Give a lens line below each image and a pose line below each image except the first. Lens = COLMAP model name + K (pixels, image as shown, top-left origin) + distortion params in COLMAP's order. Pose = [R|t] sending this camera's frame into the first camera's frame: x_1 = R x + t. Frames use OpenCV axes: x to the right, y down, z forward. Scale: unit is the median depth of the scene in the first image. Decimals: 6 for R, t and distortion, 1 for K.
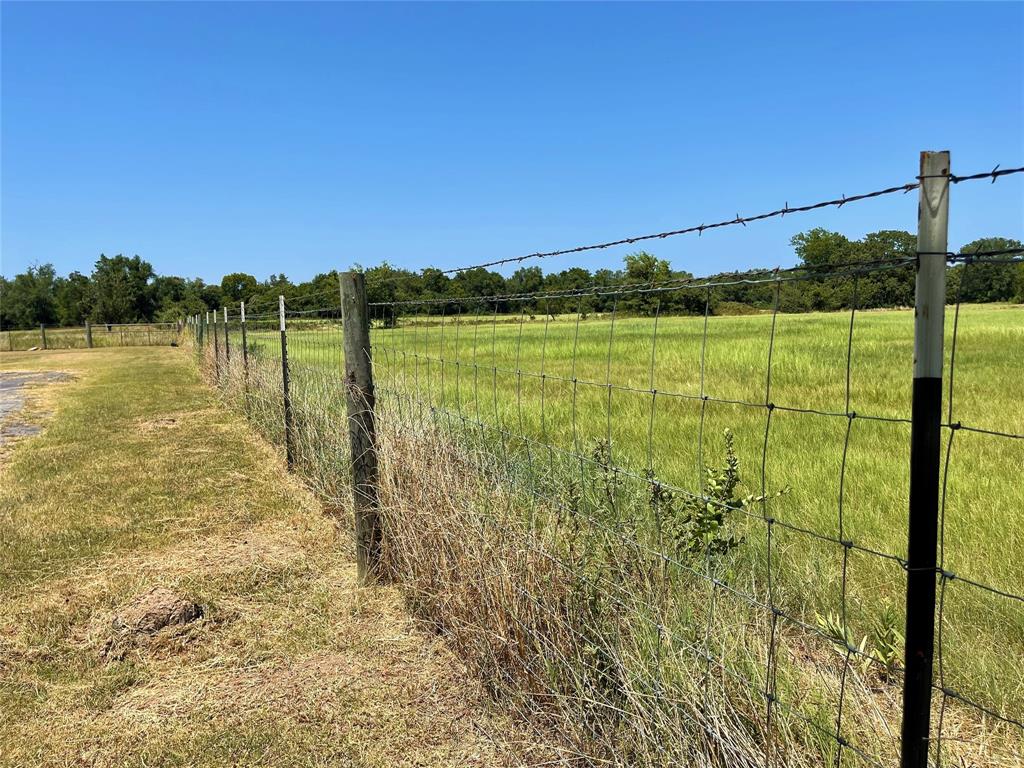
lens RADIAL K [[775.3, 0, 517.5], [0, 775.3, 388.1], [0, 0, 1]] dist [0.077297, -0.093159]
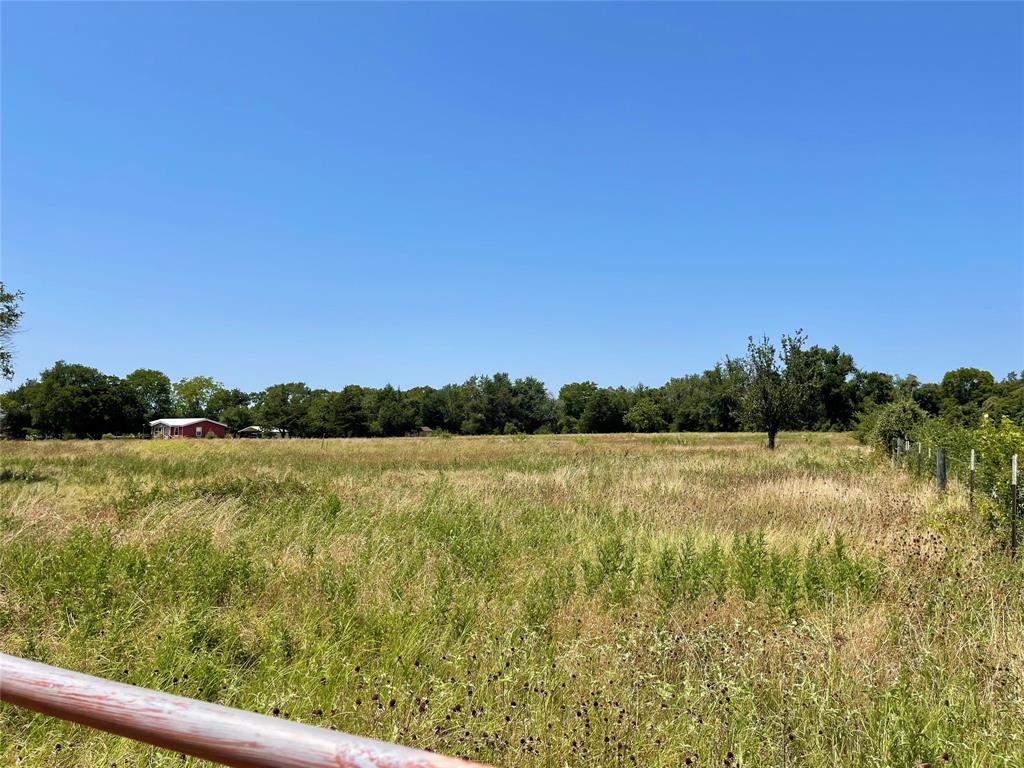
lens RADIAL K [[775.3, 0, 517.0], [0, 775.3, 389.9], [0, 0, 1]] dist [0.077297, -0.093159]
pose [[0.671061, 0.006272, -0.741376, -0.103071], [-0.104649, 0.990754, -0.086342, -0.019480], [0.733980, 0.135525, 0.665513, 0.221865]]
